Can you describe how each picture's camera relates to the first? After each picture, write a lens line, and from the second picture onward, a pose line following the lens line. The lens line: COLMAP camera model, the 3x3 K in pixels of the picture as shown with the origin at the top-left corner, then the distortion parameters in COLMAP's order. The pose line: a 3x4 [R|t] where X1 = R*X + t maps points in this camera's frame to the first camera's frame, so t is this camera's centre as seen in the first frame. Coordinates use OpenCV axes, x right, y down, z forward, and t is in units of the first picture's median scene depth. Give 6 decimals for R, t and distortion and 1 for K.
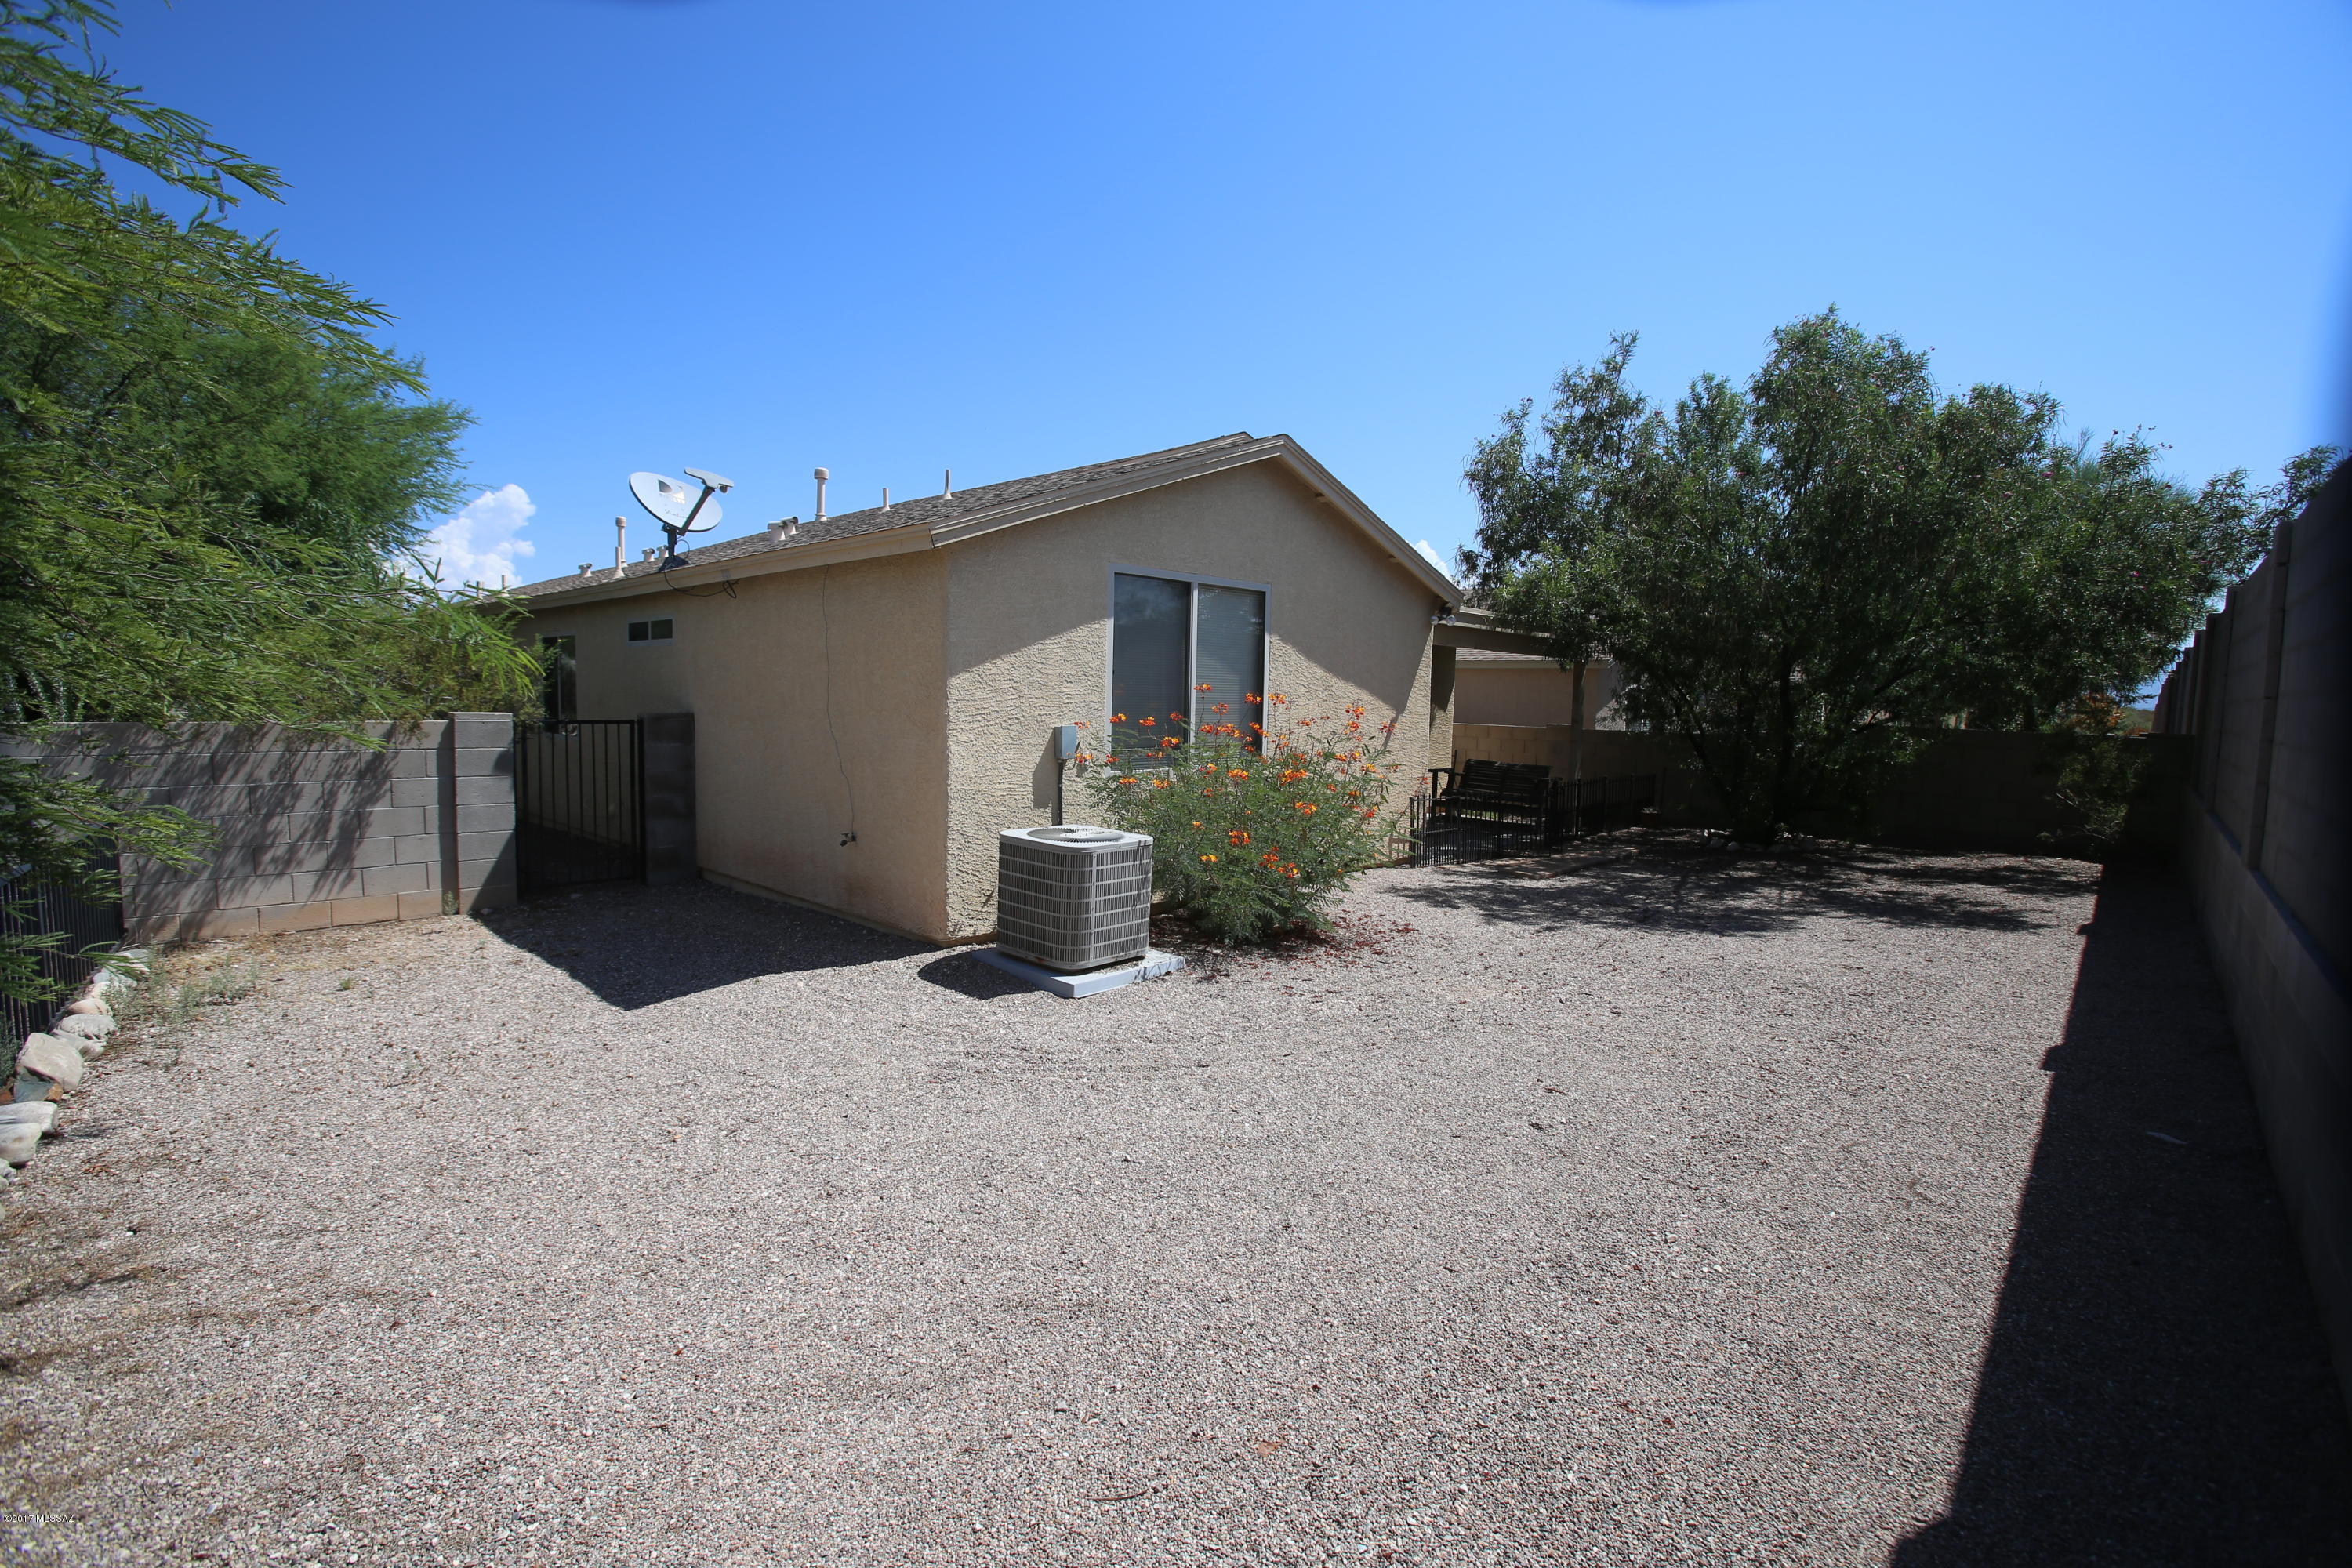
lens RADIAL K [[1079.1, 0, 1158.3], [0, 1079.1, 786.2], [0, 0, 1]] dist [-0.075947, 0.035752]
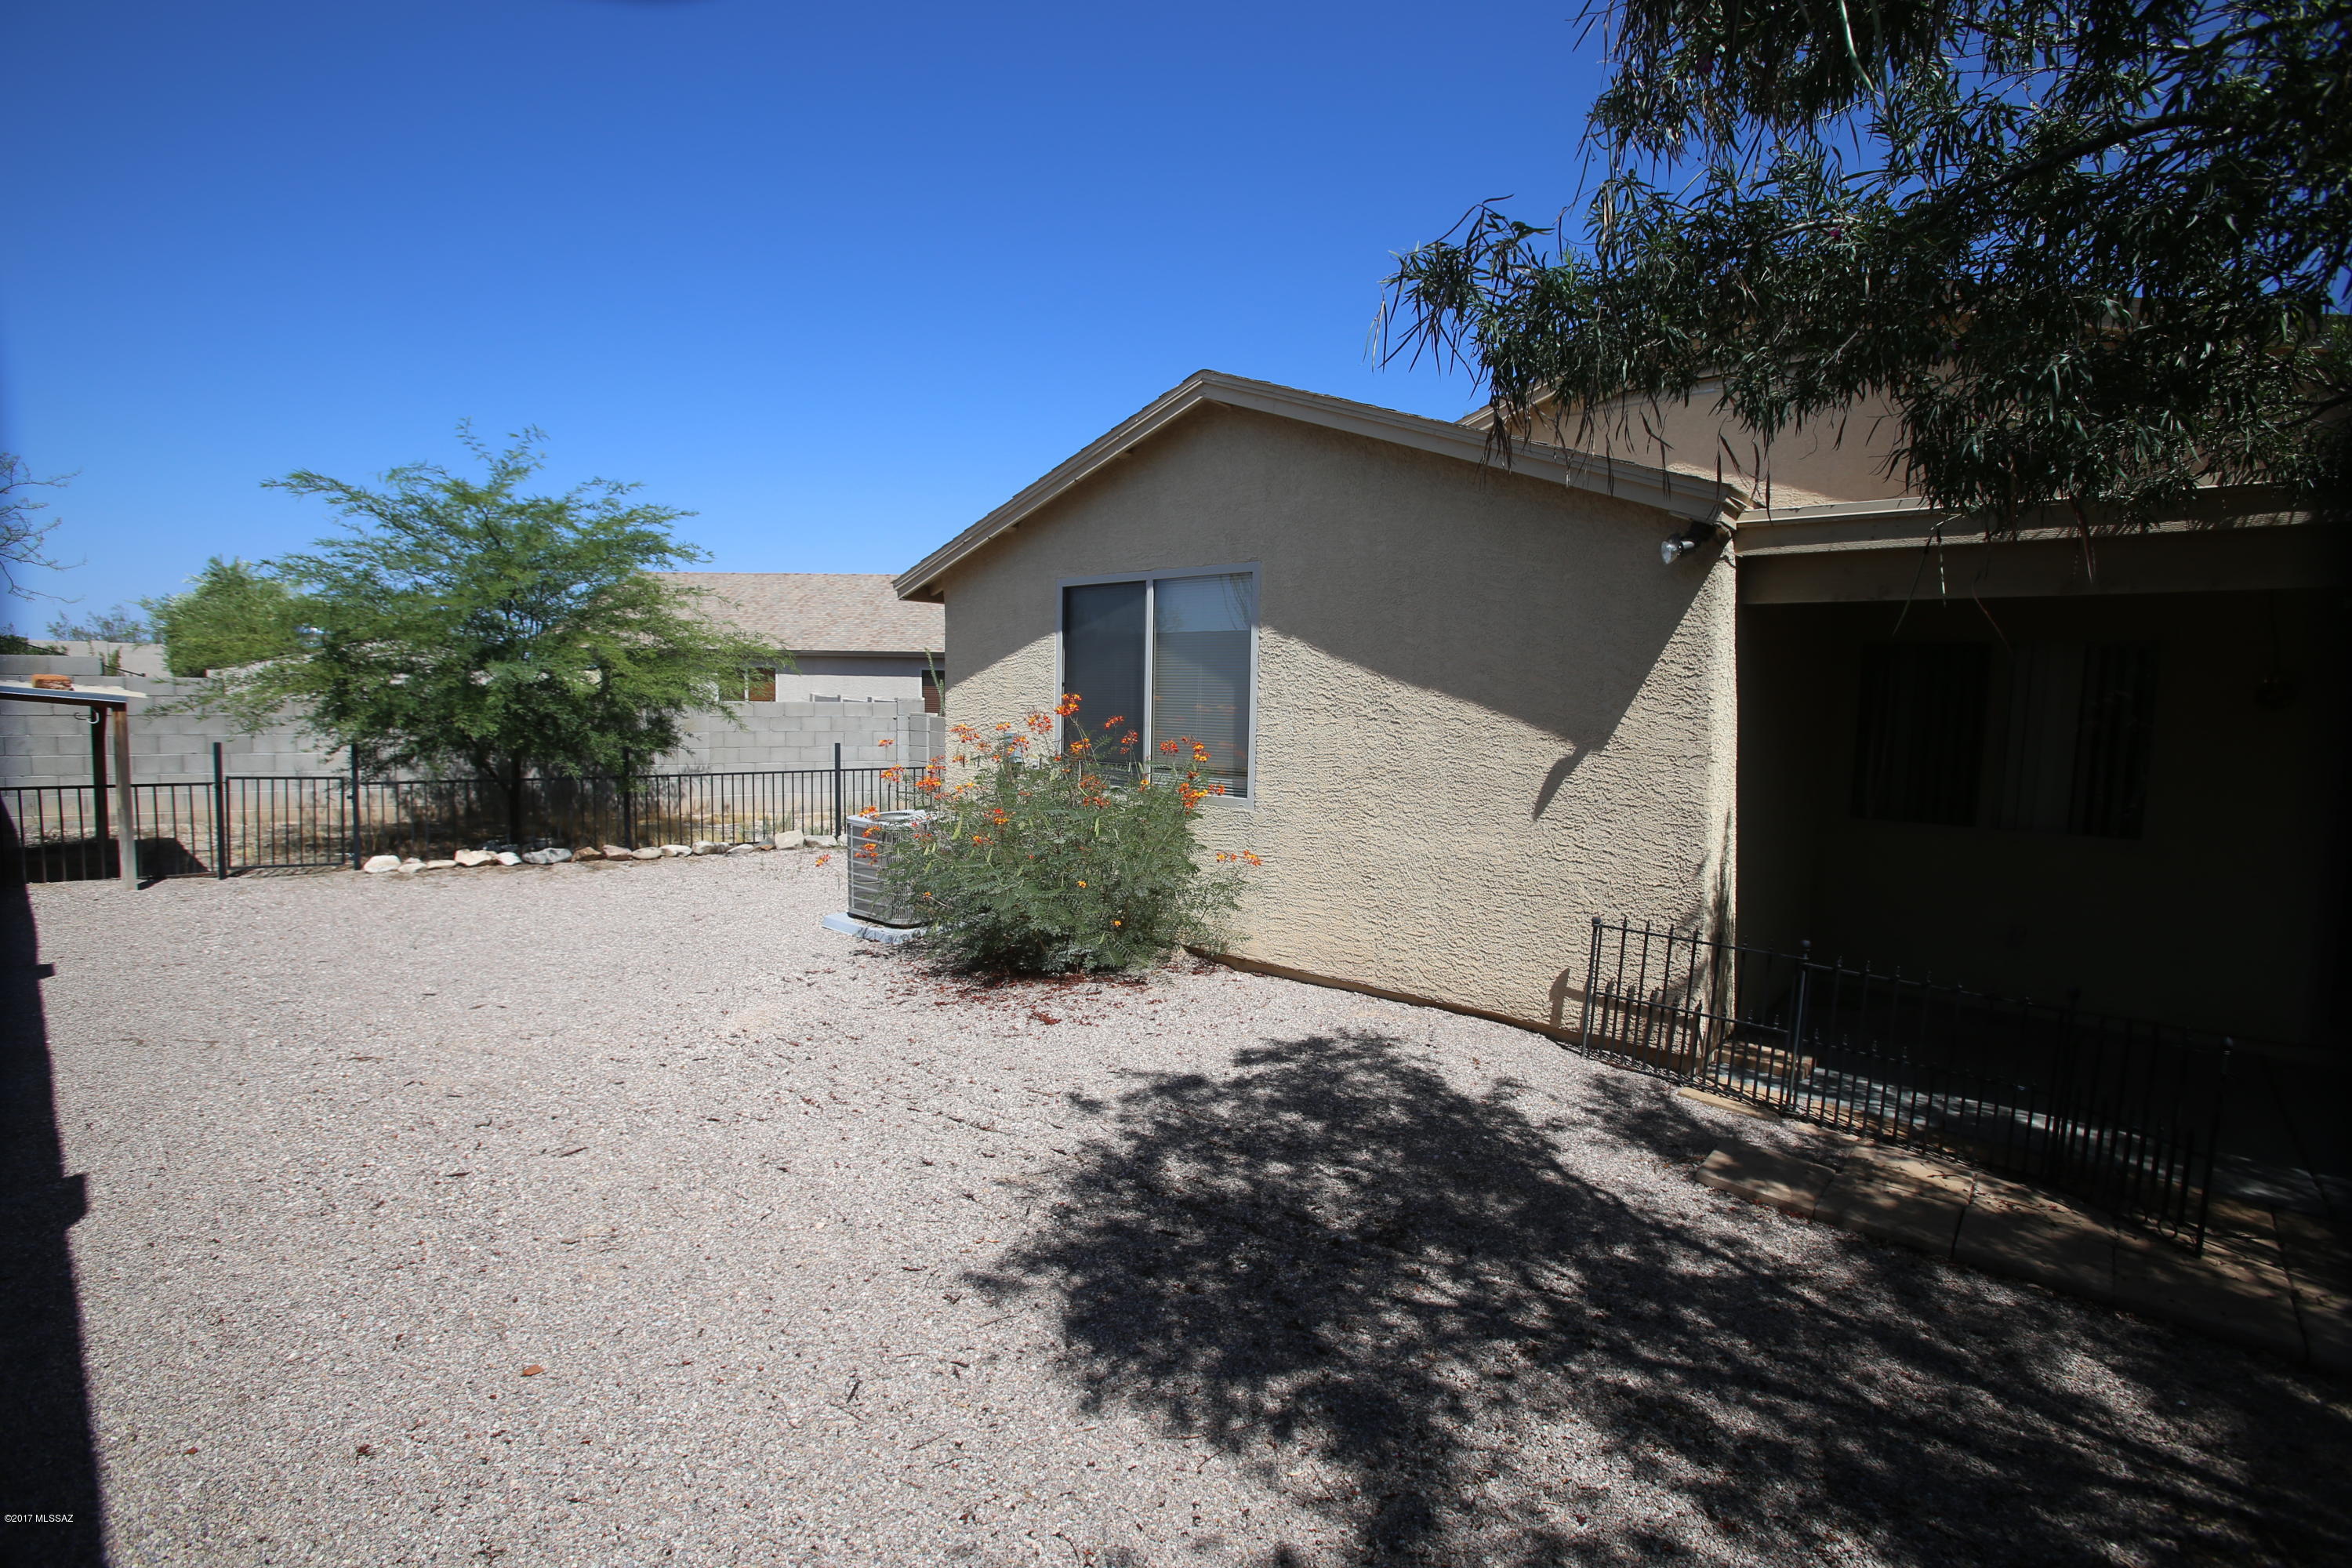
lens RADIAL K [[1079.1, 0, 1158.3], [0, 1079.1, 786.2], [0, 0, 1]] dist [-0.075947, 0.035752]
pose [[0.028625, 0.074144, -0.996837, 0.938574], [-0.097294, 0.992717, 0.071044, -0.086583], [0.994844, 0.094953, 0.035630, 1.007939]]
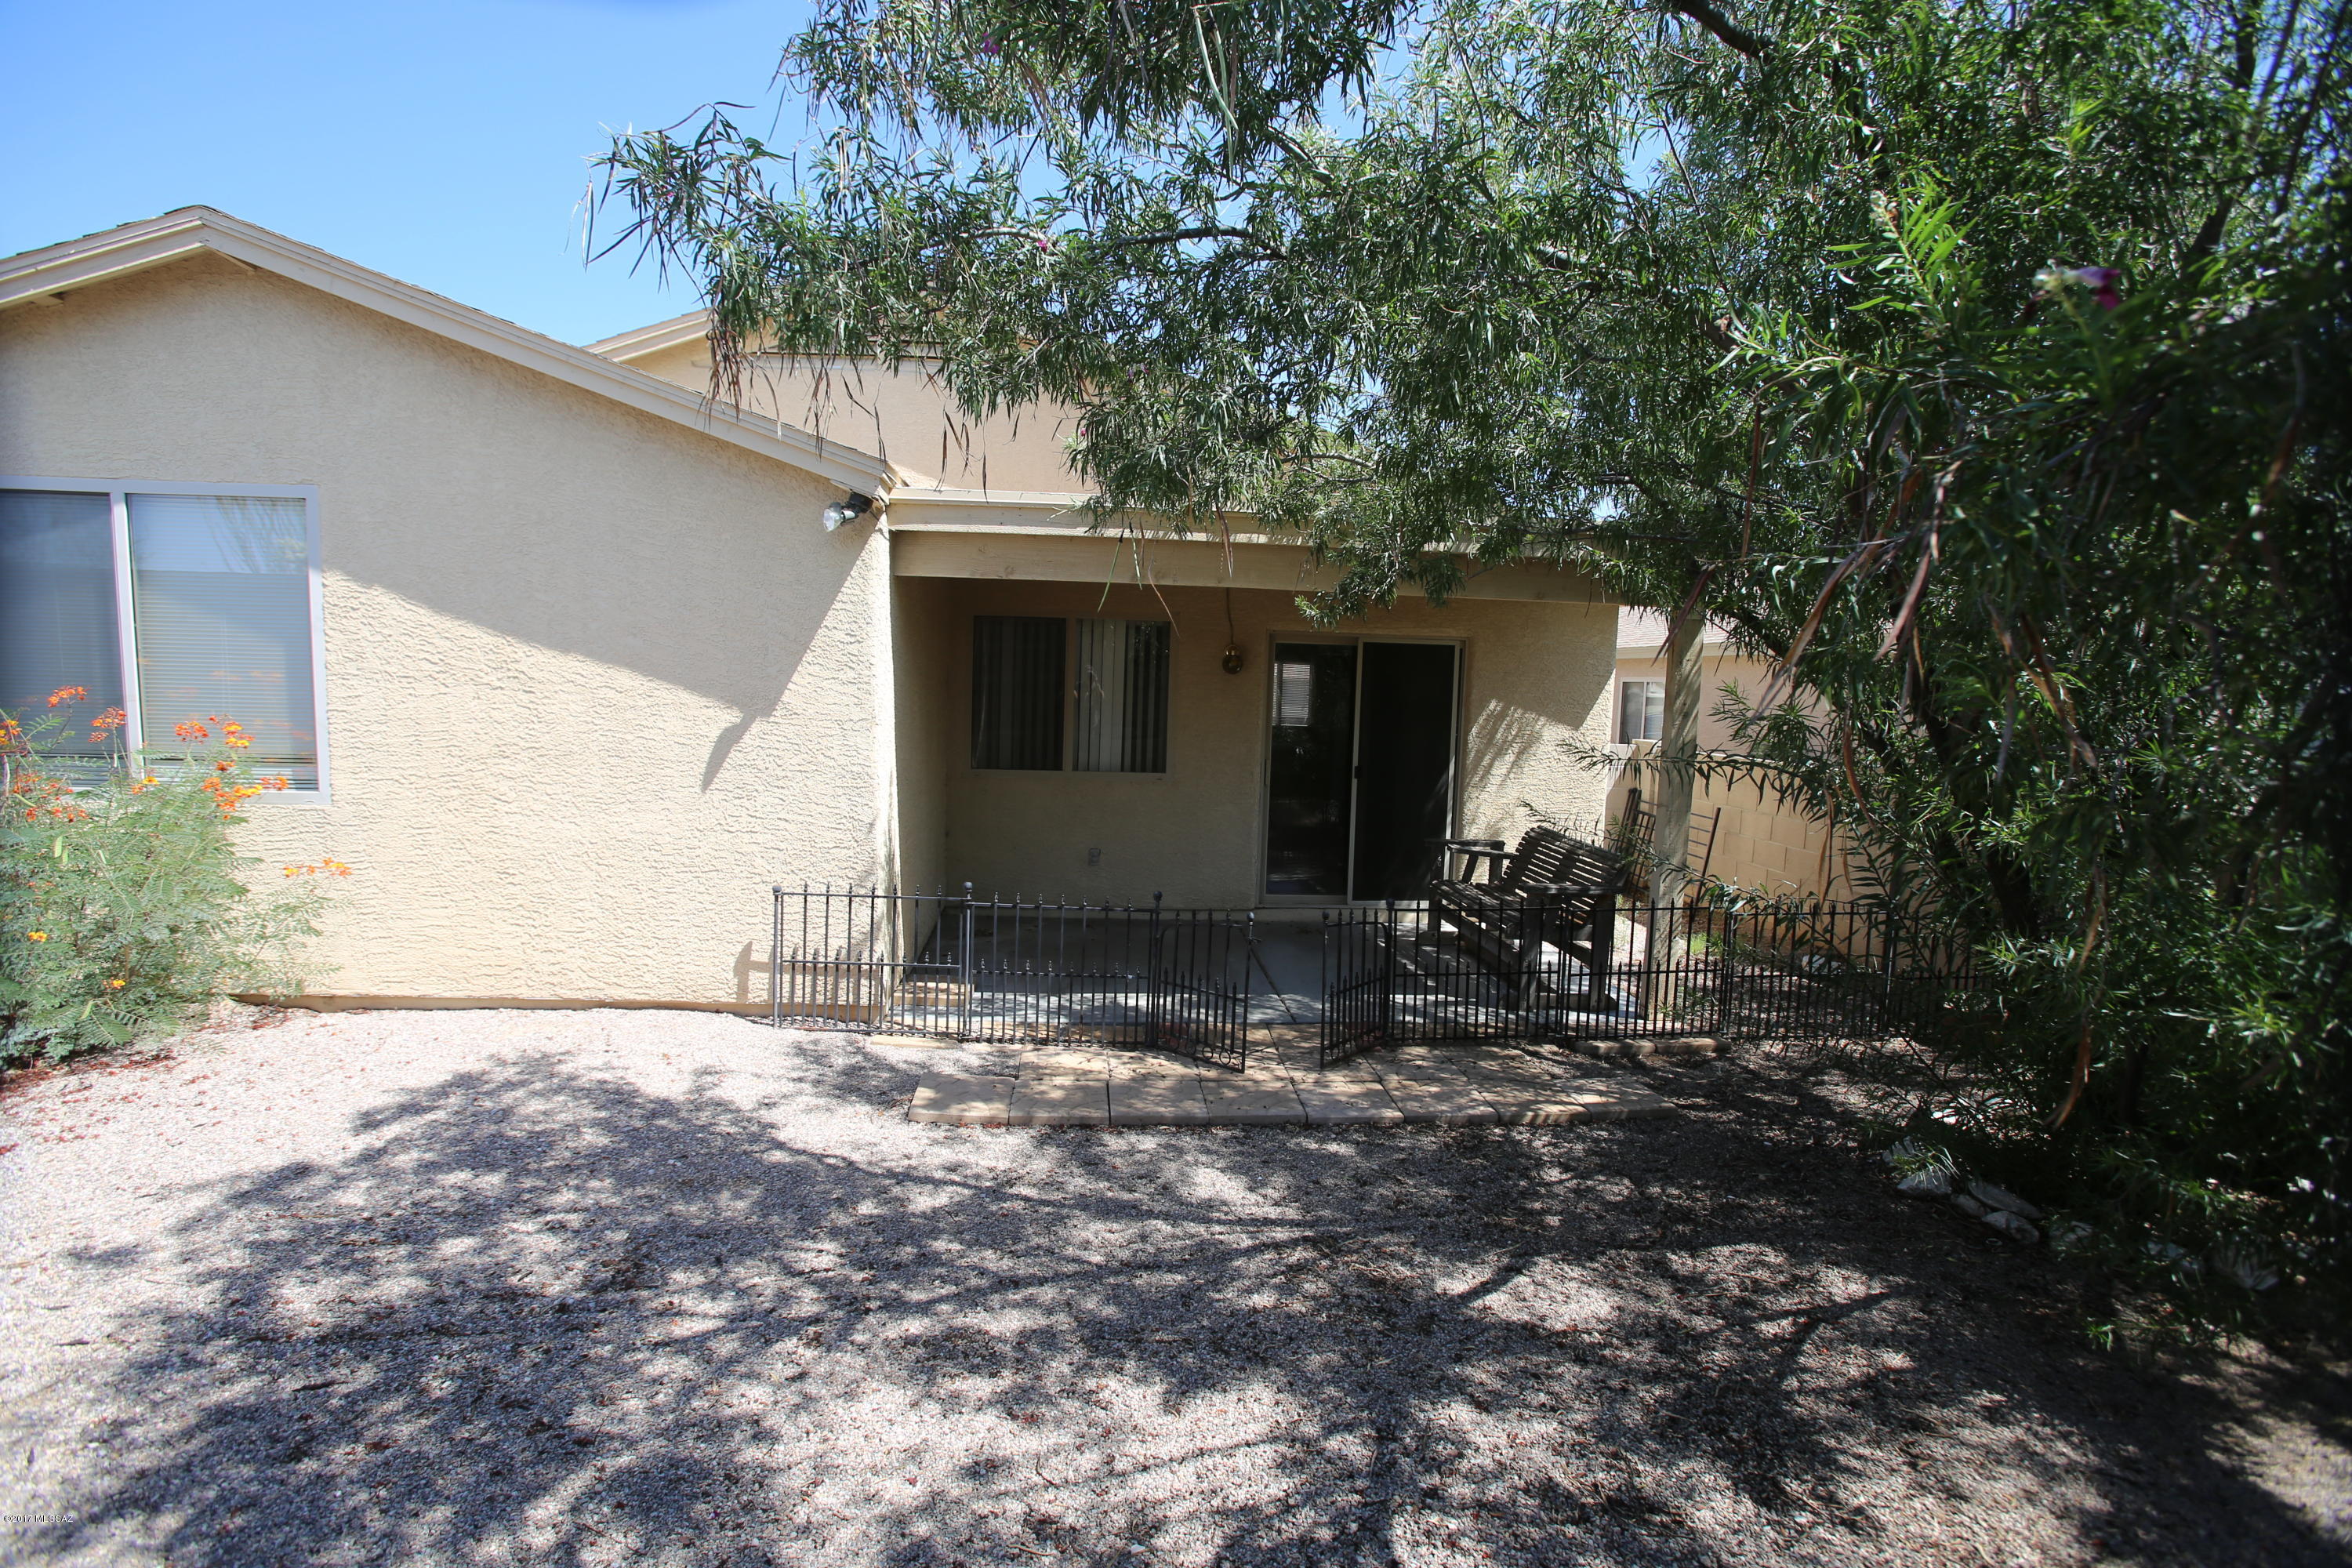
lens RADIAL K [[1079.1, 0, 1158.3], [0, 1079.1, 786.2], [0, 0, 1]] dist [-0.075947, 0.035752]
pose [[0.741072, 0.074278, -0.667304, 0.900850], [-0.071726, 0.996933, 0.031314, -0.083596], [0.667583, 0.024656, 0.744127, 0.976896]]
